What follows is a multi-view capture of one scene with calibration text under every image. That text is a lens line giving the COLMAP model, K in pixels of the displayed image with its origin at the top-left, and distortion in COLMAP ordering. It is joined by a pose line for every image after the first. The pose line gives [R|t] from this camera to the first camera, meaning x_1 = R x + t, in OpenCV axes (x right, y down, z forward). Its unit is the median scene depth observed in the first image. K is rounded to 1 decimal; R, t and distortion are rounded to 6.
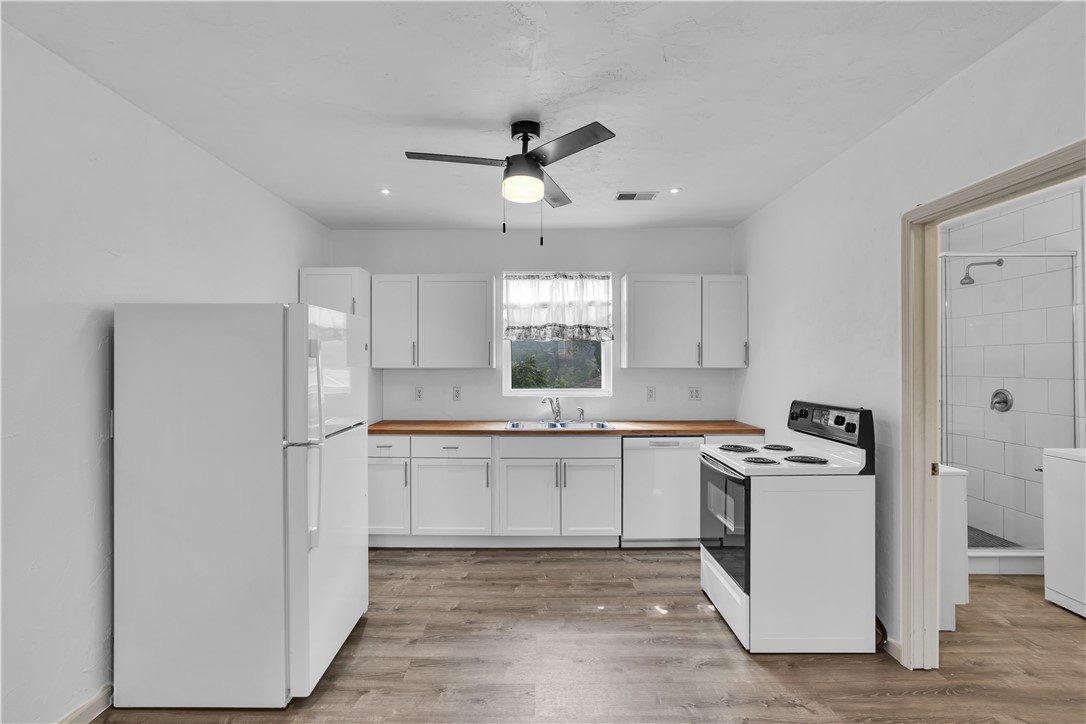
lens RADIAL K [[536.2, 0, 515.9], [0, 536.2, 363.2], [0, 0, 1]] dist [-0.048119, 0.027380]
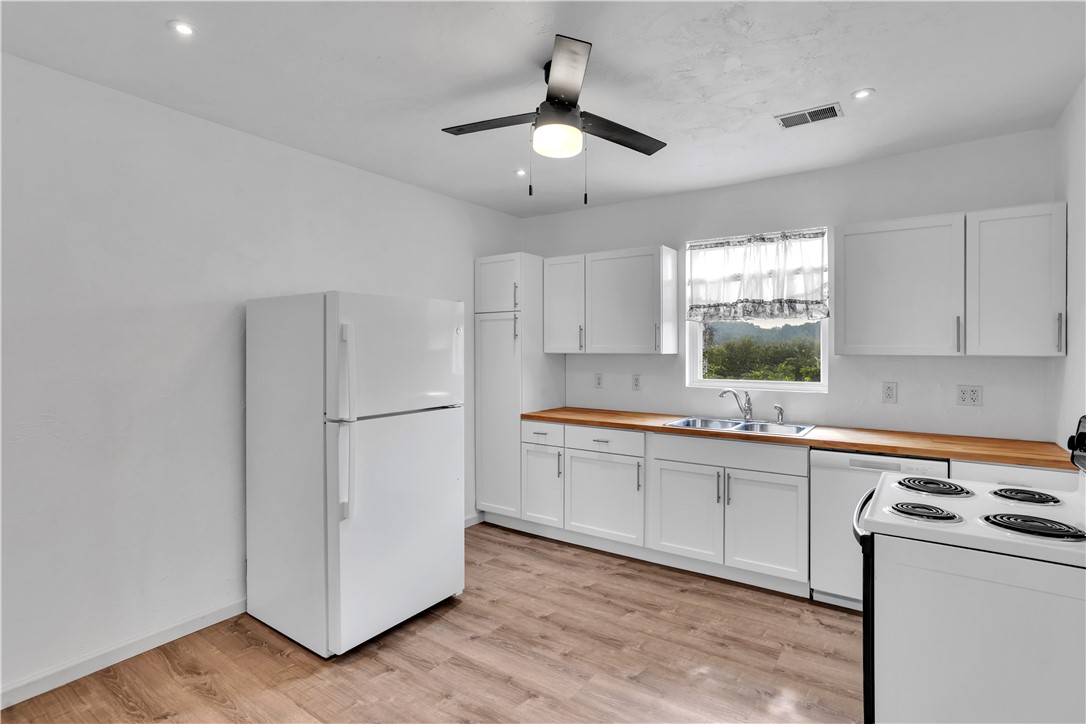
lens RADIAL K [[536.2, 0, 530.9], [0, 536.2, 346.8], [0, 0, 1]] dist [-0.048119, 0.027380]
pose [[0.819855, -0.001328, -0.572569, 0.299814], [-0.003243, 0.999970, -0.006964, 0.004472], [0.572562, 0.007566, 0.819827, 0.184337]]
